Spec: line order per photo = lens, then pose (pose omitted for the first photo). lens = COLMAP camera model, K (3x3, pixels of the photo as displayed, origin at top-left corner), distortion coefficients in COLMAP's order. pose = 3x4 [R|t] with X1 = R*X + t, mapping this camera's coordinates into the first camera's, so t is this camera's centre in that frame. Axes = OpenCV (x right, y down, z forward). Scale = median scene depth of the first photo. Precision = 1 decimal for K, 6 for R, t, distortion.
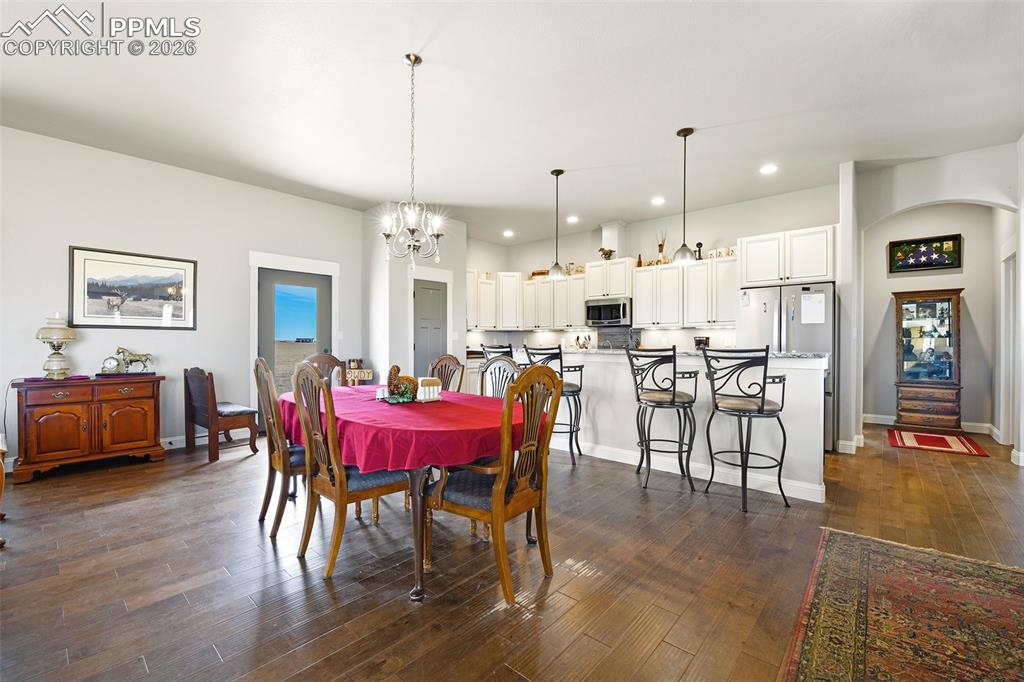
lens RADIAL K [[426.0, 0, 512.0], [0, 426.0, 341.0], [0, 0, 1]] dist [-0.000108, 0.000005]
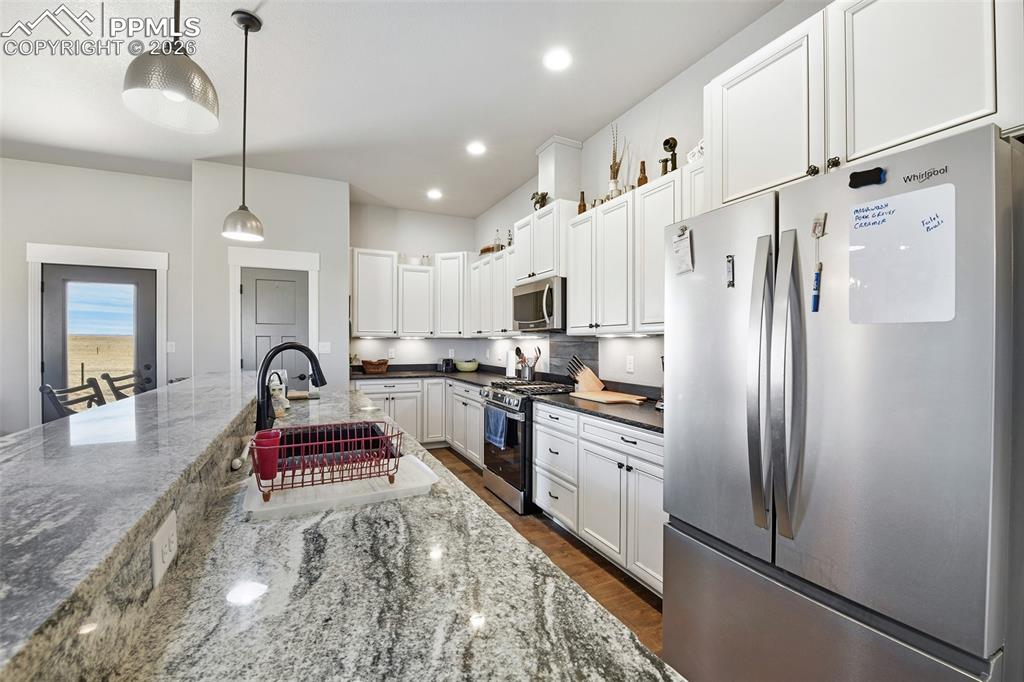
lens RADIAL K [[426.0, 0, 512.0], [0, 426.0, 341.0], [0, 0, 1]] dist [-0.000108, 0.000005]
pose [[0.921411, 0.000187, -0.388590, 0.421404], [-0.000878, 0.999998, -0.001601, -0.022523], [0.388589, 0.001816, 0.921410, 0.495039]]
